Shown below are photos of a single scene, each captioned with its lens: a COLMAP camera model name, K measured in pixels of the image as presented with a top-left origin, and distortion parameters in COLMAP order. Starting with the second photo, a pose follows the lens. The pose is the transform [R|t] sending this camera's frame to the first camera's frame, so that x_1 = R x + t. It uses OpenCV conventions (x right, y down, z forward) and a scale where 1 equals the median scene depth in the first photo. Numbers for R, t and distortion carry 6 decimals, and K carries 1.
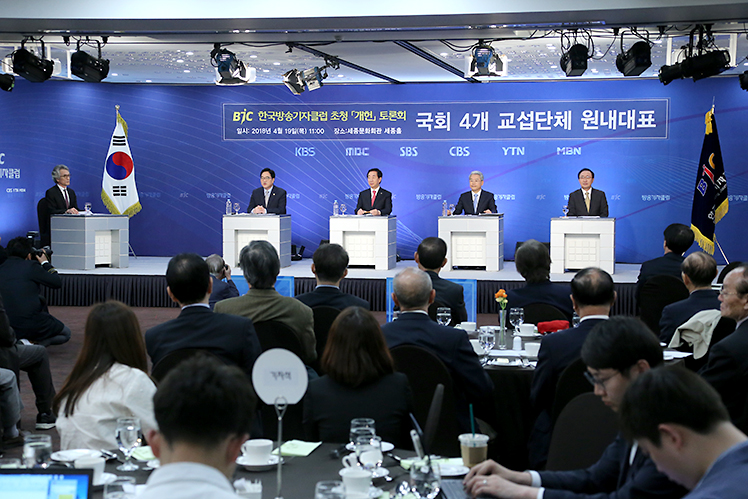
lens RADIAL K [[1494.1, 0, 374.0], [0, 1494.1, 249.5], [0, 0, 1]] dist [0.384436, -0.096967]
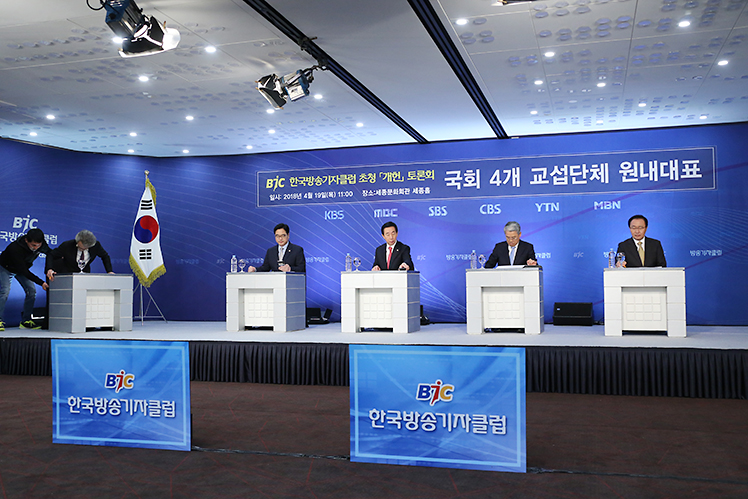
lens RADIAL K [[762.9, 0, 374.0], [0, 762.9, 249.5], [0, 0, 1]] dist [-0.020191, 0.033594]
pose [[0.995114, -0.014501, -0.097664, 0.030553], [0.004718, 0.995010, -0.099666, 0.008698], [0.098622, 0.098718, 0.990216, 0.516372]]
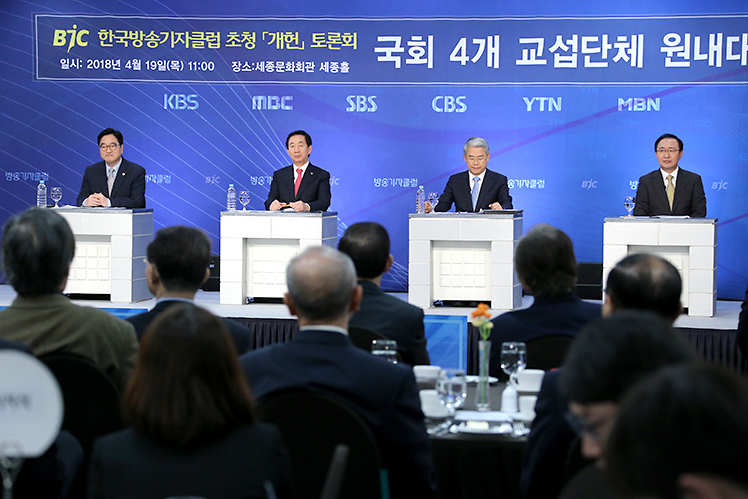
lens RADIAL K [[2555.2, 0, 374.0], [0, 2555.2, 249.5], [0, 0, 1]] dist [0.954356, -1.289485]
pose [[0.999773, 0.008687, 0.019430, 0.009466], [-0.008333, 0.999799, -0.018210, 0.008867], [-0.019584, 0.018044, 0.999645, 0.013995]]
